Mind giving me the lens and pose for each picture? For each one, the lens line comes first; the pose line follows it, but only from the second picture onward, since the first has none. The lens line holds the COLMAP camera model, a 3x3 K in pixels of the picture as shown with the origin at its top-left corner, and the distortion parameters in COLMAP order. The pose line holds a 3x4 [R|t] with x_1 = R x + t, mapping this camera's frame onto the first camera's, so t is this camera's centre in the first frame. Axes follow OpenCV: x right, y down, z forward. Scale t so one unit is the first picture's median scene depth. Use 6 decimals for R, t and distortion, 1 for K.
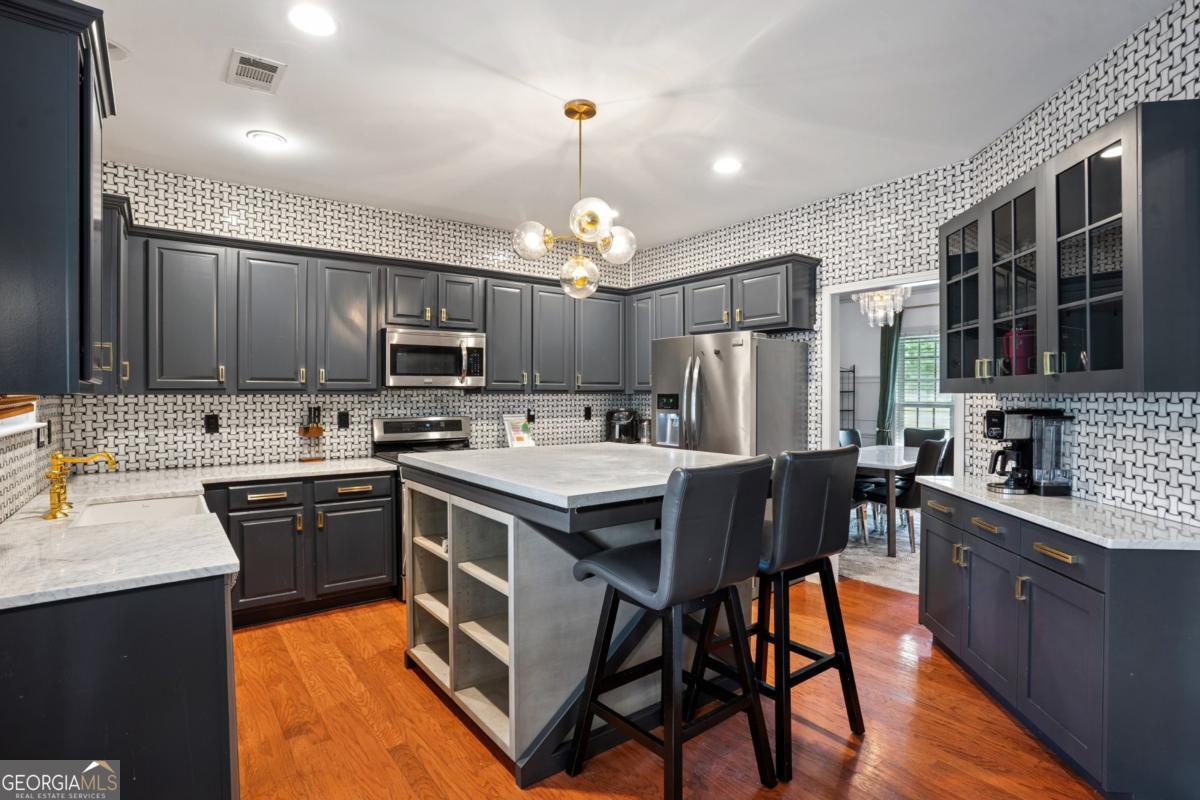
lens RADIAL K [[580.9, 0, 601.3], [0, 580.9, 398.2], [0, 0, 1]] dist [-0.039554, 0.002943]
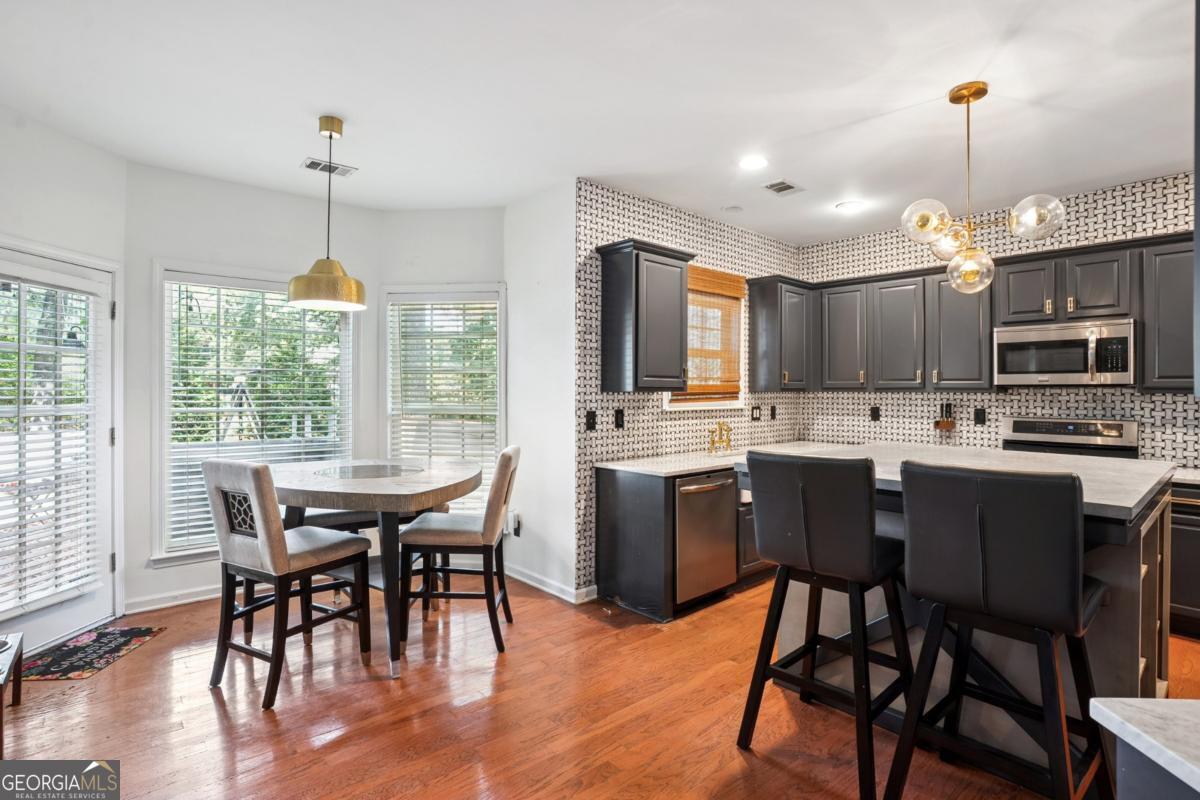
lens RADIAL K [[580.9, 0, 604.7], [0, 580.9, 391.6], [0, 0, 1]] dist [-0.039554, 0.002943]
pose [[0.084186, 0.004018, -0.996442, 0.562092], [-0.010847, 0.999936, 0.003116, -0.004446], [0.996391, 0.010546, 0.084225, 0.221785]]
